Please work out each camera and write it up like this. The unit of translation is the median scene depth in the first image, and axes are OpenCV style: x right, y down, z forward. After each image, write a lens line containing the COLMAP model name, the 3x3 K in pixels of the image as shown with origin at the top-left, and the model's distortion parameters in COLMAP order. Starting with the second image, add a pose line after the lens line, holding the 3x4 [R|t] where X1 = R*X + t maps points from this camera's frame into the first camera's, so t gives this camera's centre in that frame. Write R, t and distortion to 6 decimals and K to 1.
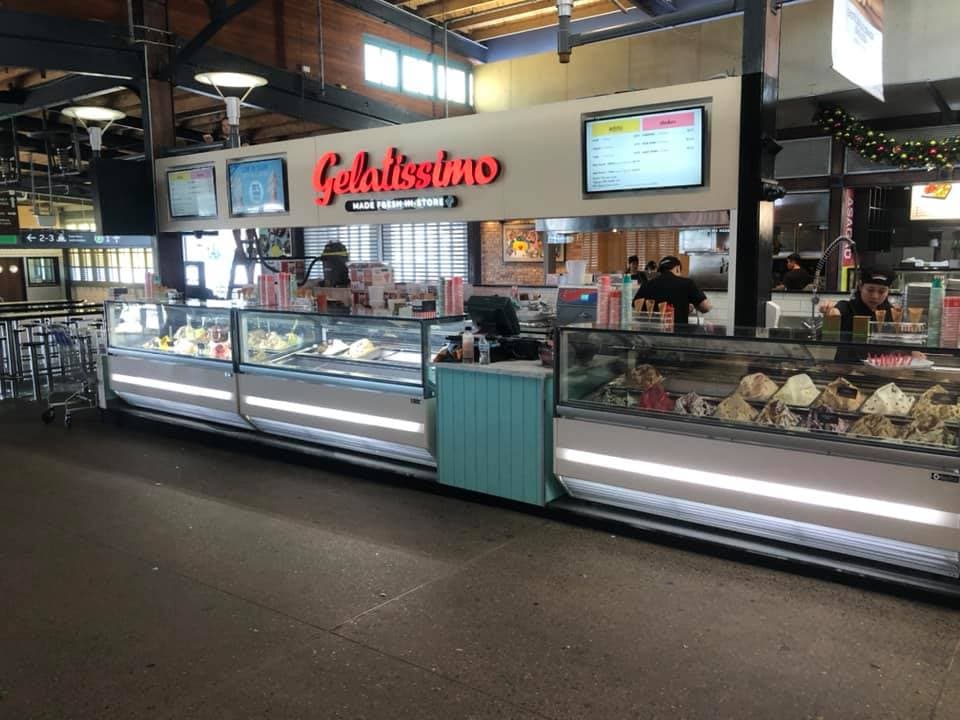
lens RADIAL K [[772.9, 0, 482.0], [0, 772.9, 357.2], [0, 0, 1]] dist [0.099622, -0.145273]
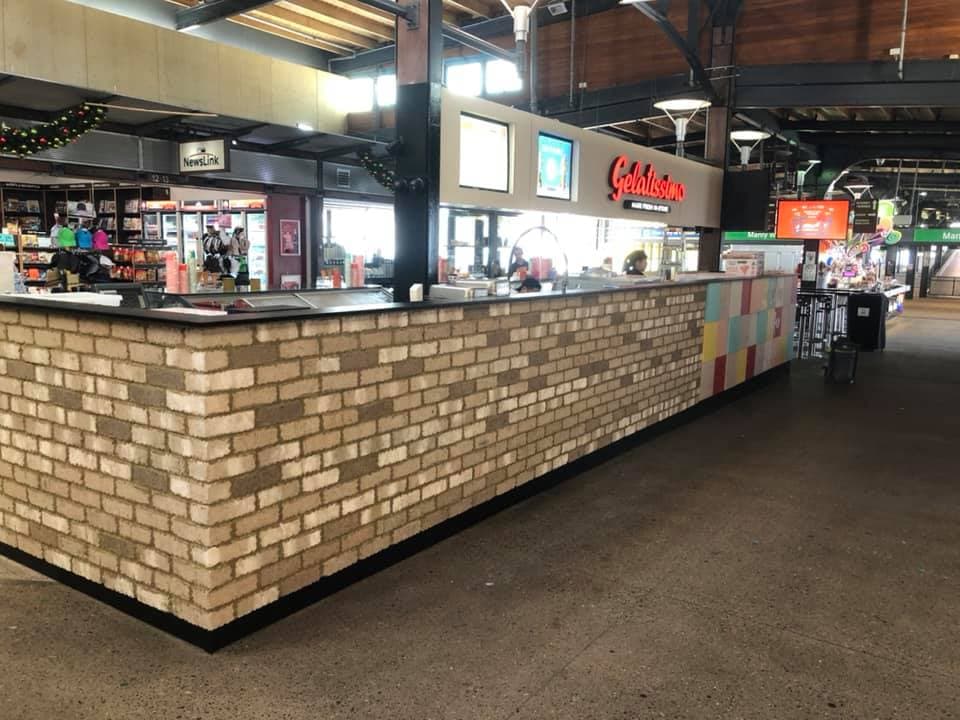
lens RADIAL K [[772.9, 0, 482.0], [0, 772.9, 357.2], [0, 0, 1]] dist [0.099622, -0.145273]
pose [[0.049898, 0.154769, -0.986690, 0.754250], [-0.158449, 0.976635, 0.145179, -0.077580], [0.986105, 0.149096, 0.073255, 0.535000]]
